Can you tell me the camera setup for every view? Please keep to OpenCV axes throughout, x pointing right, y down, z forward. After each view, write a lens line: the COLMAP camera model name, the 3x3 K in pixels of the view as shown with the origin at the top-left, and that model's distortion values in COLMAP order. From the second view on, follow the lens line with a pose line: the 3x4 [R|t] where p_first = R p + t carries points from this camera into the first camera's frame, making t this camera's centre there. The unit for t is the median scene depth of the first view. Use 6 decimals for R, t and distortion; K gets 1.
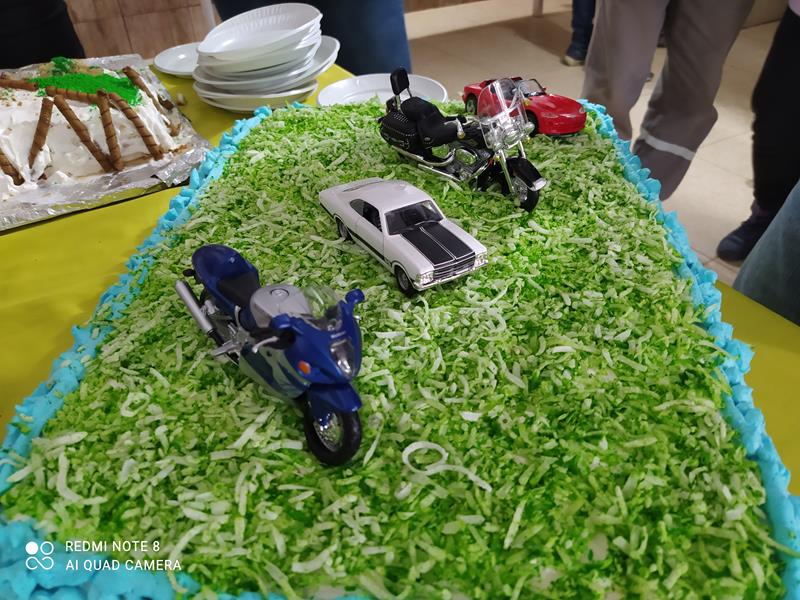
lens RADIAL K [[617.7, 0, 401.8], [0, 617.7, 293.3], [0, 0, 1]] dist [0.098153, -0.168658]
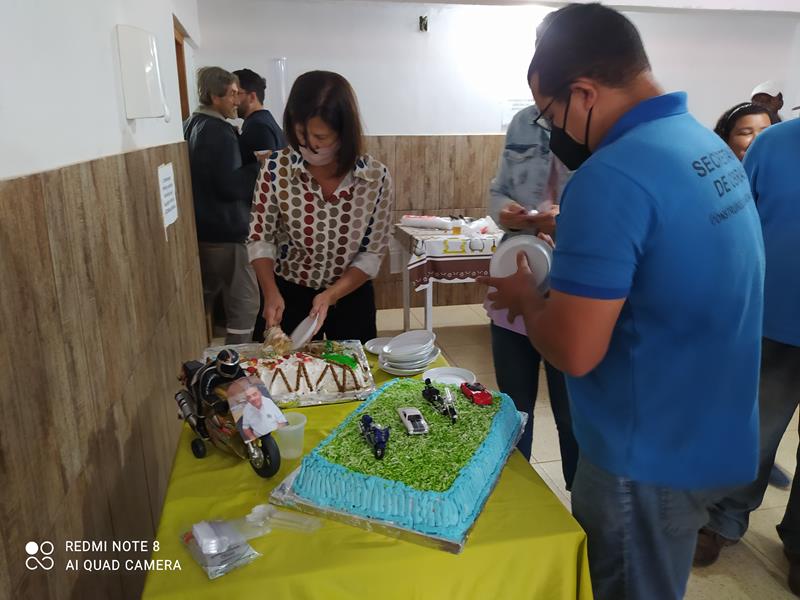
lens RADIAL K [[617.7, 0, 401.8], [0, 617.7, 293.3], [0, 0, 1]] dist [0.098153, -0.168658]
pose [[0.949394, 0.108414, -0.294783, 0.571832], [-0.208518, 0.919430, -0.333421, 0.272971], [0.234885, 0.378015, 0.895507, -1.616391]]
